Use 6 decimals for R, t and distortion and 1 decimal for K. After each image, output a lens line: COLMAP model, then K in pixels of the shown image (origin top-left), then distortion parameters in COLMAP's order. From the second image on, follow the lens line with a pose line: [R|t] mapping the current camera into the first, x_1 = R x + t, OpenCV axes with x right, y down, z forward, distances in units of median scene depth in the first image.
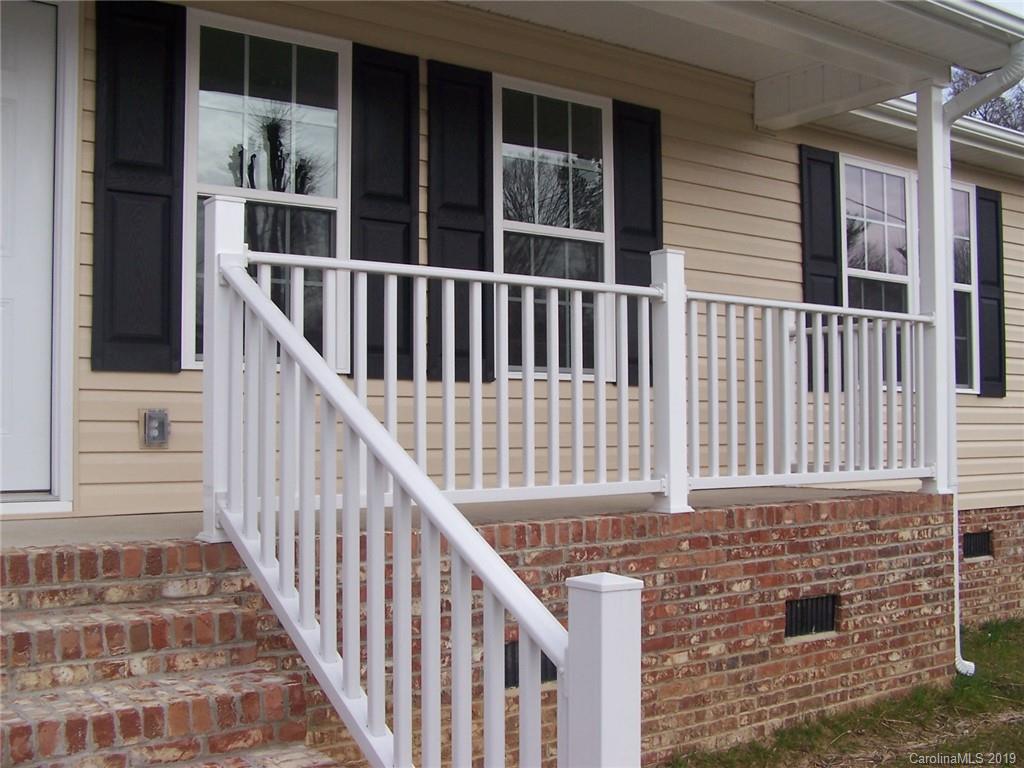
lens RADIAL K [[1149.6, 0, 503.1], [0, 1149.6, 380.9], [0, 0, 1]] dist [-0.122674, 0.000000]
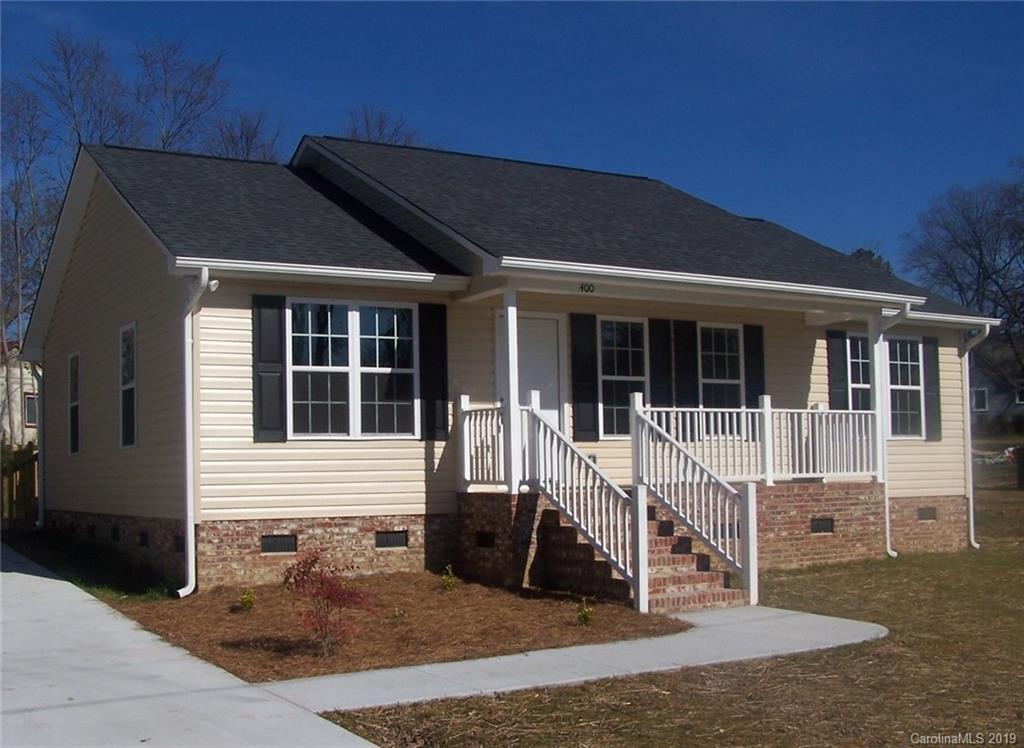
lens RADIAL K [[1252.7, 0, 477.4], [0, 1252.7, 398.9], [0, 0, 1]] dist [-0.113998, 0.000000]
pose [[0.994293, -0.018238, -0.105117, -0.222365], [0.016795, 0.999752, -0.014591, -0.065095], [0.105357, 0.012742, 0.994353, -1.981925]]
